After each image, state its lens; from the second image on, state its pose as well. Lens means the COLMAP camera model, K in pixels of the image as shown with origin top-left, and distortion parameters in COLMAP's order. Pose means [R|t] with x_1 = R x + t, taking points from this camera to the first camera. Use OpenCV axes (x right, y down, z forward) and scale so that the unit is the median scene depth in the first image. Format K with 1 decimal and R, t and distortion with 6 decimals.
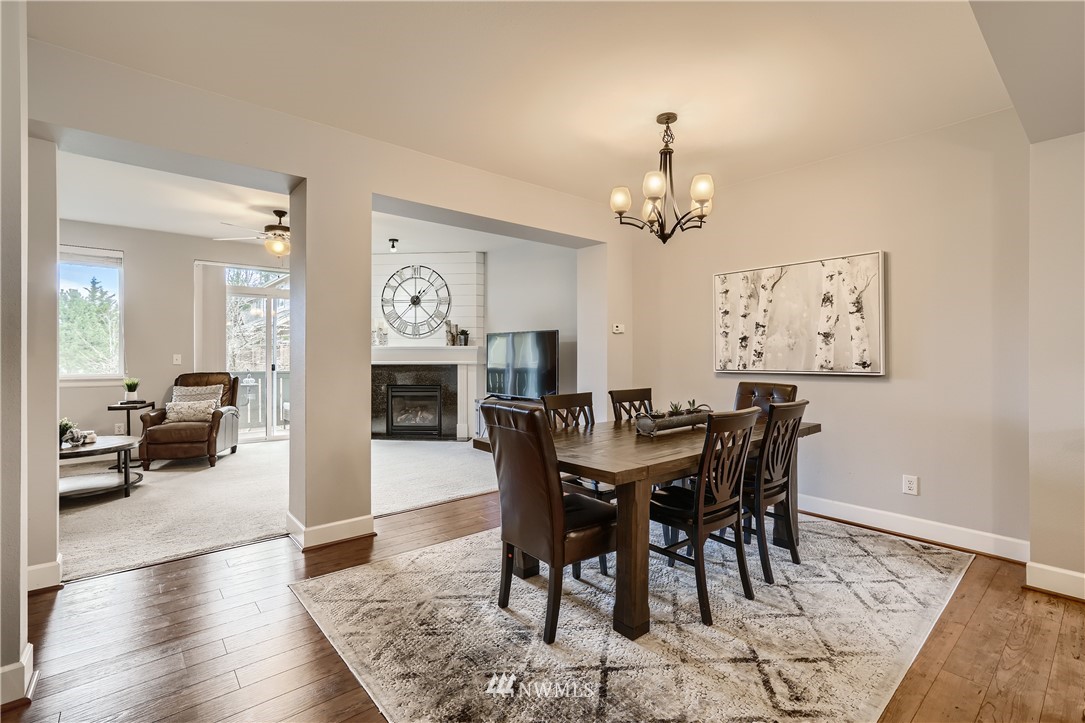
lens RADIAL K [[502.3, 0, 536.8], [0, 502.3, 352.6], [0, 0, 1]] dist [-0.023825, 0.014520]
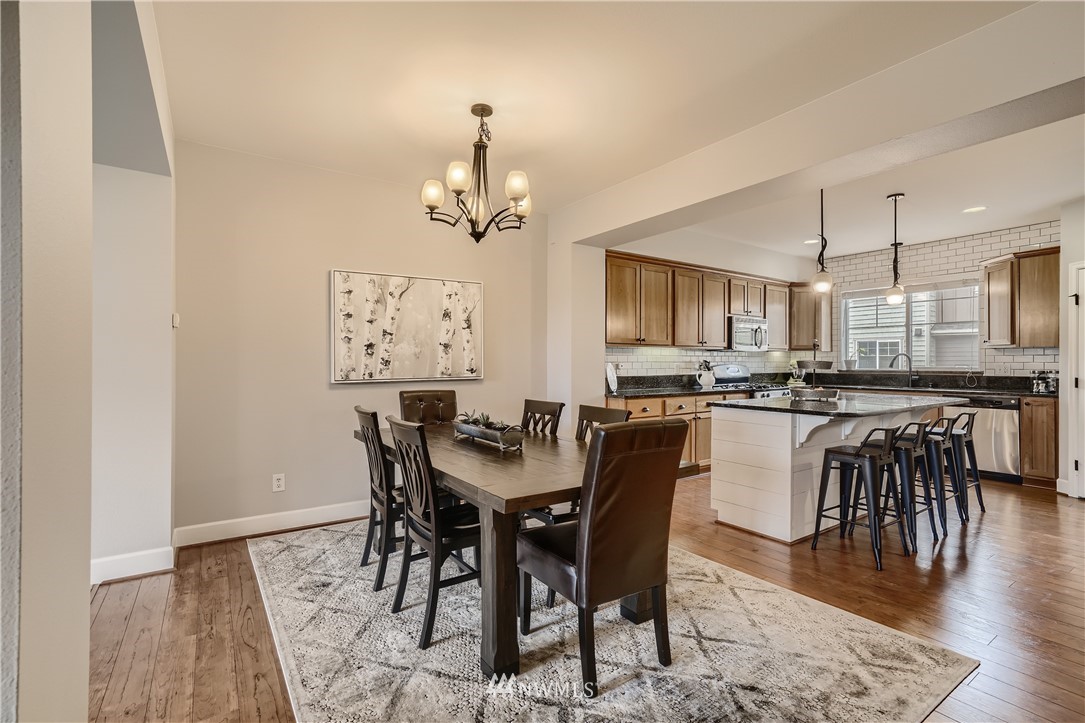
lens RADIAL K [[502.3, 0, 534.6], [0, 502.3, 362.8], [0, 0, 1]] dist [-0.023825, 0.014520]
pose [[0.093123, 0.000064, 0.995655, -0.698125], [-0.001608, 0.999999, 0.000086, 0.005109], [-0.995653, -0.001609, 0.093123, 0.860025]]
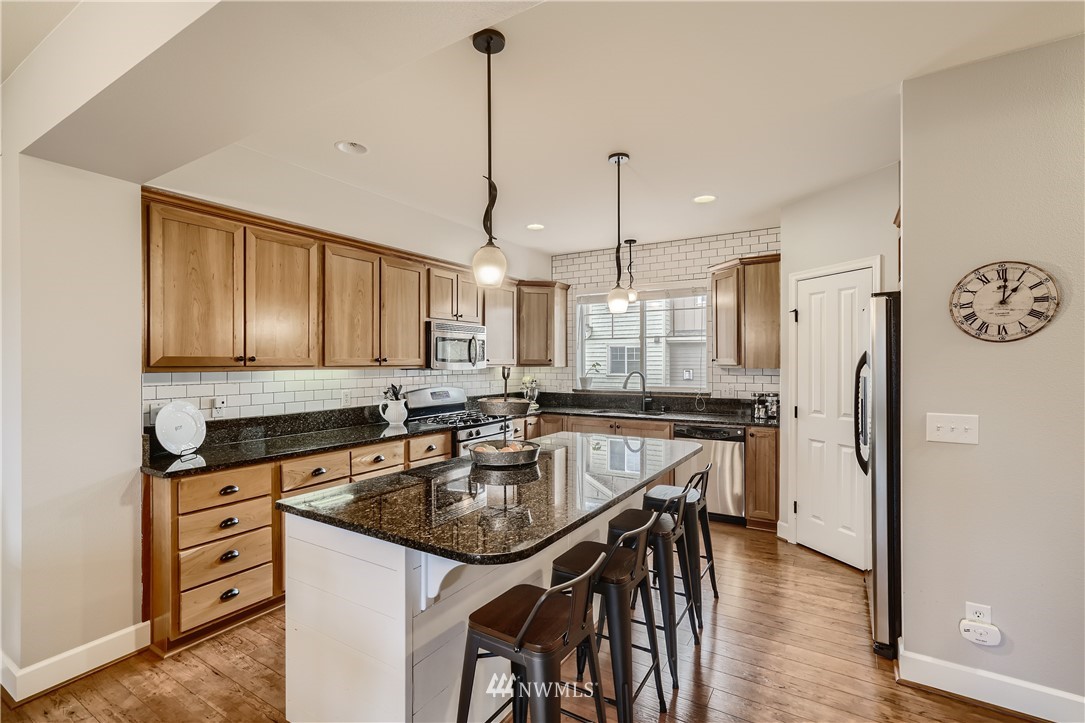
lens RADIAL K [[502.3, 0, 545.9], [0, 502.3, 366.5], [0, 0, 1]] dist [-0.023825, 0.014520]
pose [[-0.335139, -0.007853, 0.942136, -0.053622], [0.001461, 0.999960, 0.008855, -0.068422], [-0.942168, 0.004345, -0.335114, 0.420871]]
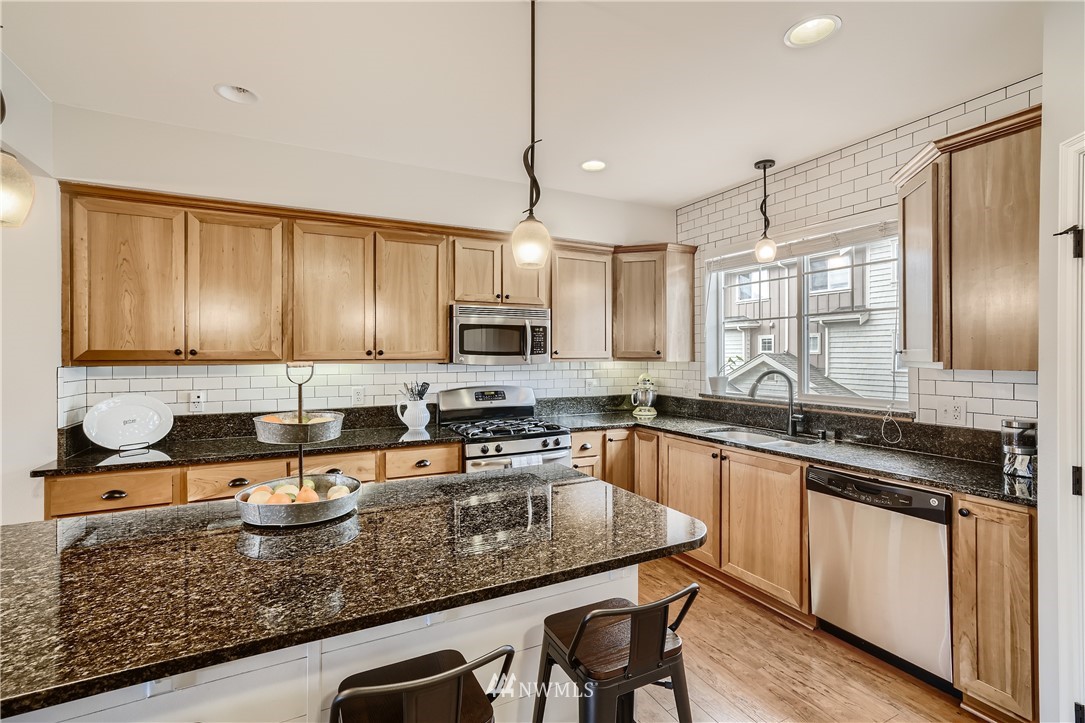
lens RADIAL K [[502.3, 0, 534.6], [0, 502.3, 354.3], [0, 0, 1]] dist [-0.023825, 0.014520]
pose [[0.216882, 0.000066, 0.976198, 0.319021], [0.001371, 0.999999, -0.000372, -0.070339], [-0.976197, 0.001419, 0.216882, -0.188652]]
